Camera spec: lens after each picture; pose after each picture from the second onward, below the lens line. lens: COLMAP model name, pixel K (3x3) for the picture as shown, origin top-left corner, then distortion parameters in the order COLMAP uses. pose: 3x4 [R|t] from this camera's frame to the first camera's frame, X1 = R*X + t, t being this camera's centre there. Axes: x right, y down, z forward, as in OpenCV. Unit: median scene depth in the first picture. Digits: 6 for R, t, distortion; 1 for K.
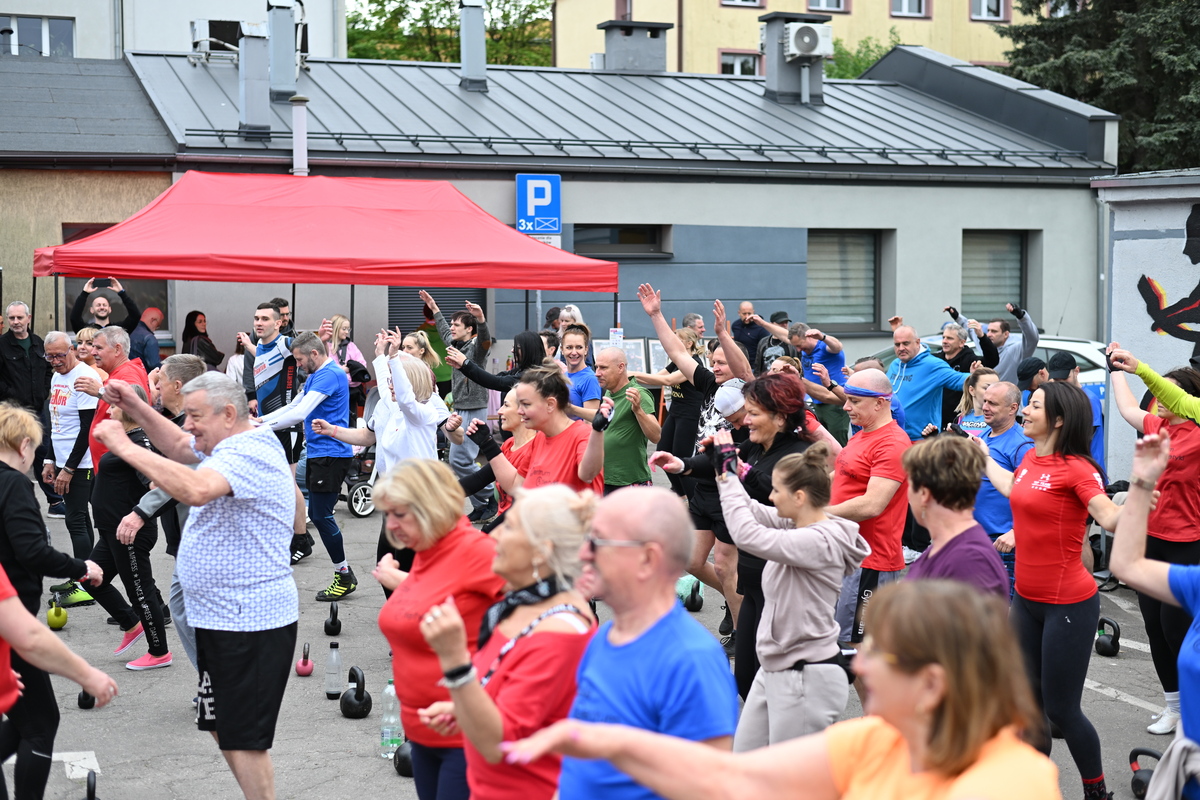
lens RADIAL K [[1755.7, 0, 603.3], [0, 1755.7, 395.8], [0, 0, 1]] dist [0.007619, 0.000000]
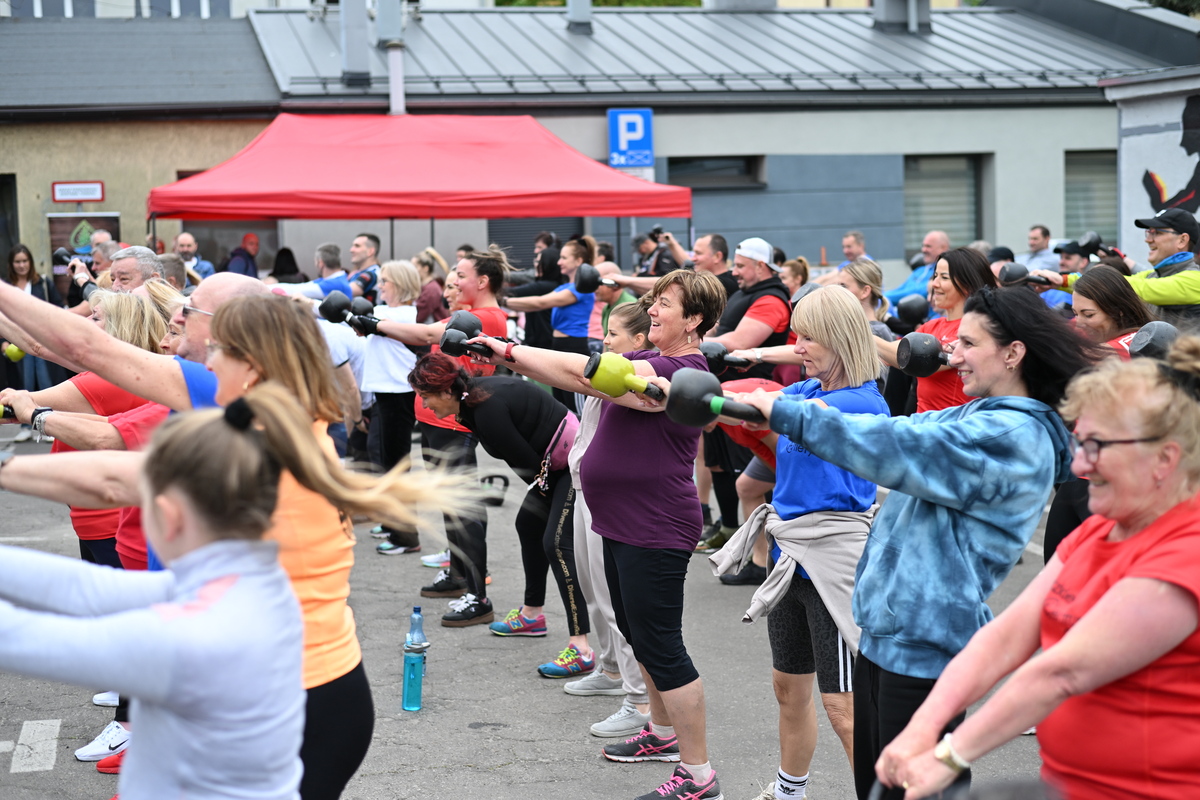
lens RADIAL K [[1755.7, 0, 610.7], [0, 1755.7, 405.4], [0, 0, 1]] dist [0.007619, 0.000000]
pose [[0.993400, -0.019196, -0.113084, 0.059801], [0.022392, 0.999383, 0.027065, 0.017644], [0.112495, -0.029418, 0.993217, -0.026074]]
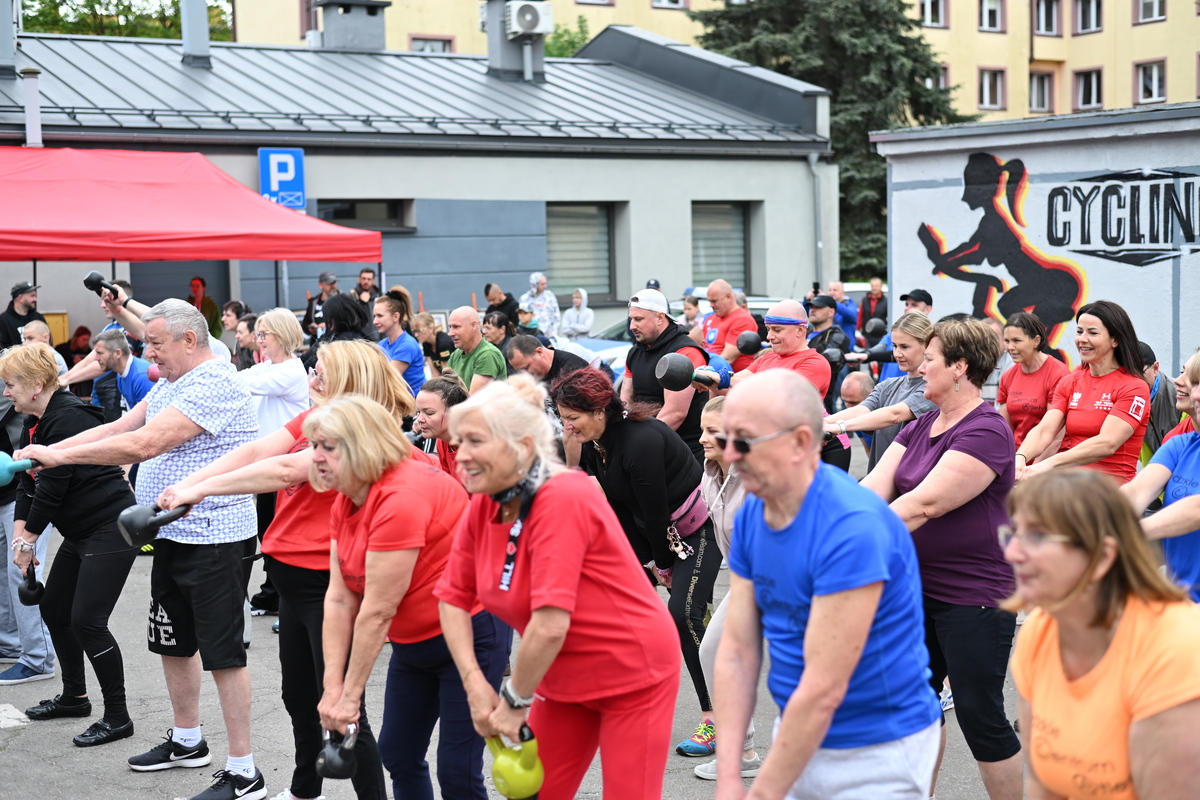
lens RADIAL K [[1755.7, 0, 612.6], [0, 1755.7, 395.3], [0, 0, 1]] dist [0.007619, 0.000000]
pose [[0.980070, -0.036962, 0.195186, -0.047772], [0.036445, 0.999316, 0.006242, 0.011976], [-0.195283, 0.000996, 0.980746, -0.004554]]
